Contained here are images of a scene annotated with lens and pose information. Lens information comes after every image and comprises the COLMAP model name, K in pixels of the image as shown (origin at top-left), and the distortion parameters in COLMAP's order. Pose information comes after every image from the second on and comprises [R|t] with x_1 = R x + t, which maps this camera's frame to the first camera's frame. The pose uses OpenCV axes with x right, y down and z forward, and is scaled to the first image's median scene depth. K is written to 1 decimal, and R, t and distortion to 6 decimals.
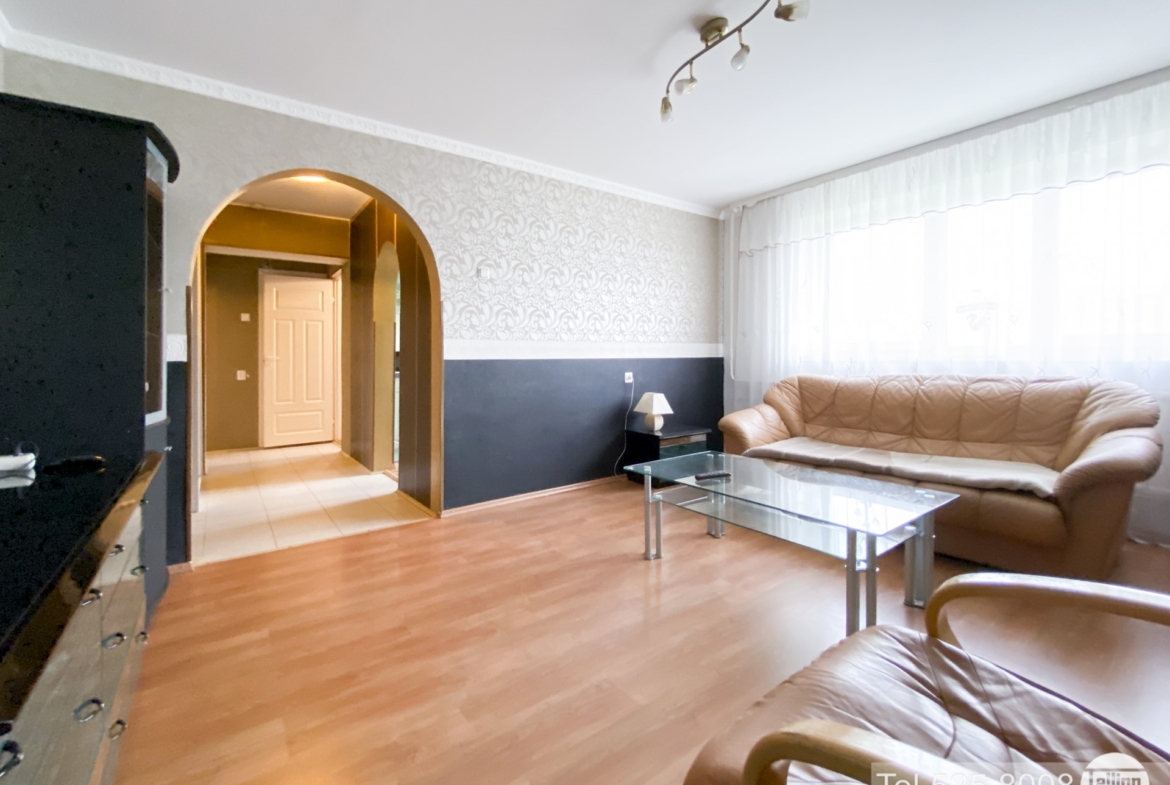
lens RADIAL K [[479.3, 0, 577.8], [0, 479.3, 361.3], [0, 0, 1]] dist [0.001552, -0.000698]
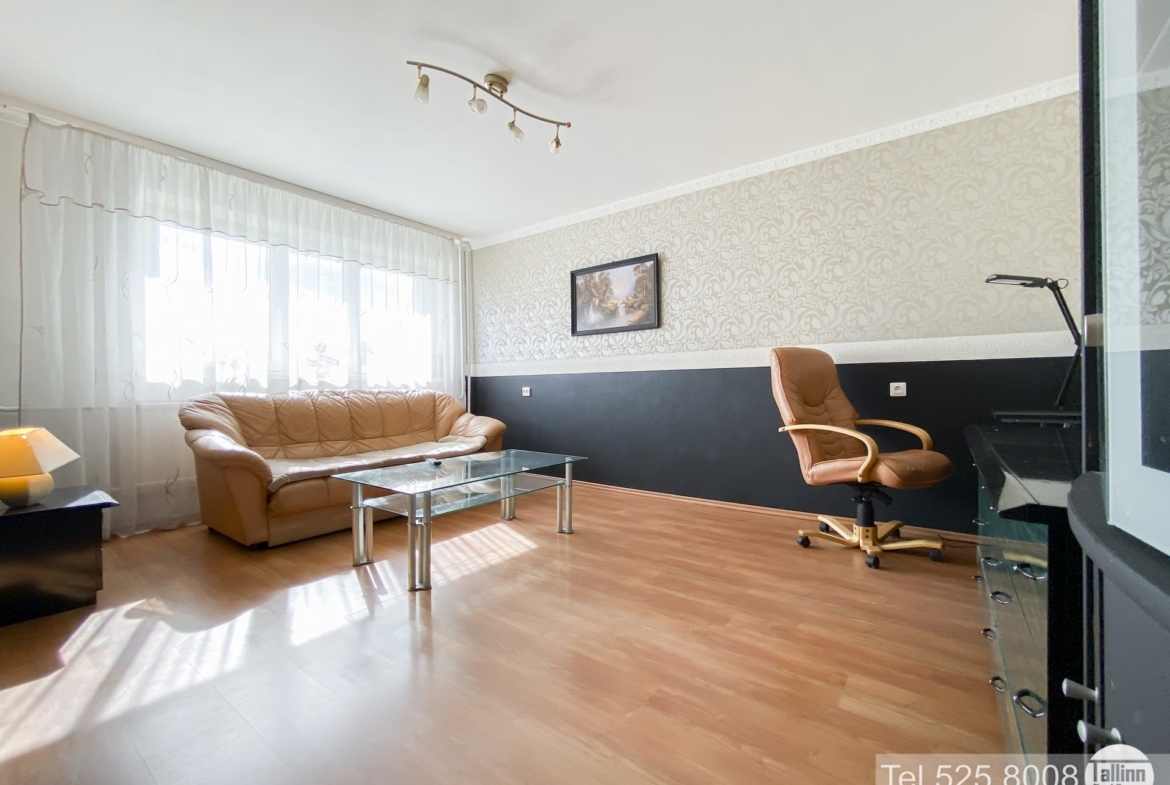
lens RADIAL K [[482.8, 0, 585.0], [0, 482.8, 392.5], [0, 0, 1]] dist [0.000154, 0.000345]
pose [[-0.278630, 0.013326, 0.960306, -0.604993], [0.017669, 0.999806, -0.008748, 0.055663], [-0.960236, 0.014530, -0.278811, 0.752278]]
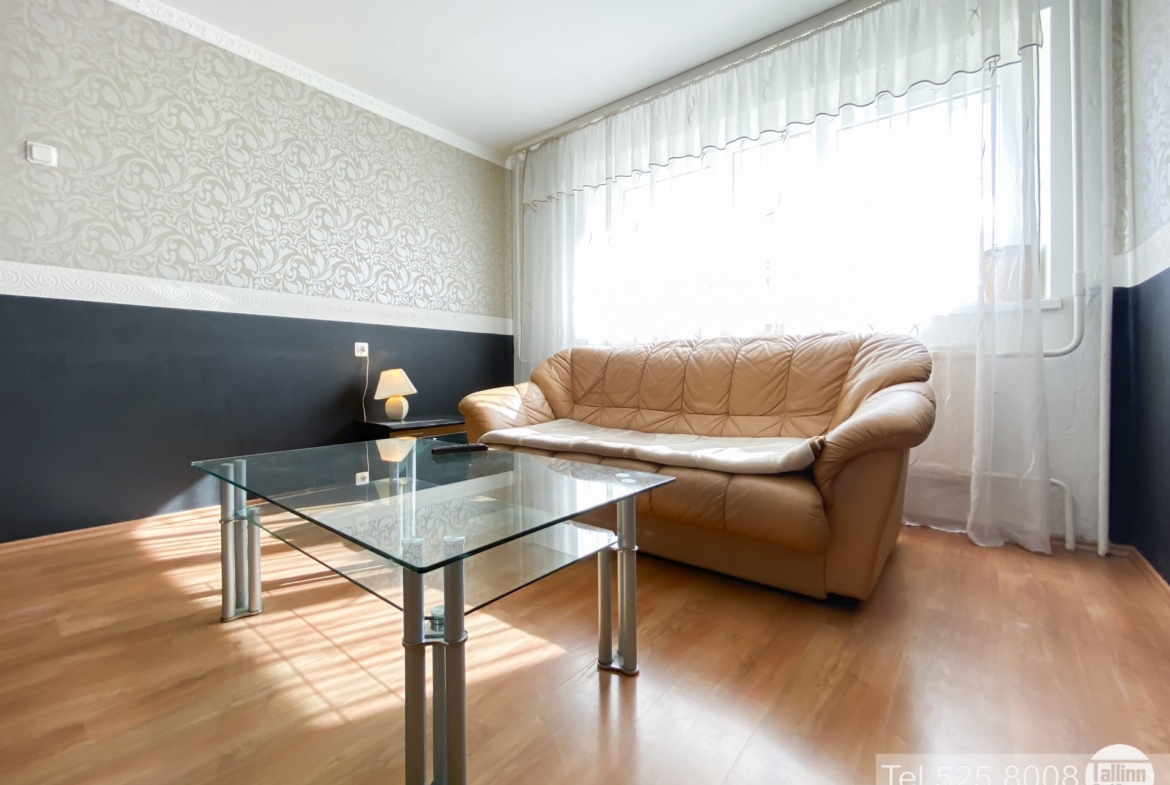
lens RADIAL K [[483.7, 0, 562.3], [0, 483.7, 357.0], [0, 0, 1]] dist [-0.000027, -0.000005]
pose [[0.972067, 0.014327, 0.234264, 0.303828], [-0.007758, 0.999551, -0.028939, 0.084801], [-0.234574, 0.026314, 0.971742, 0.256273]]
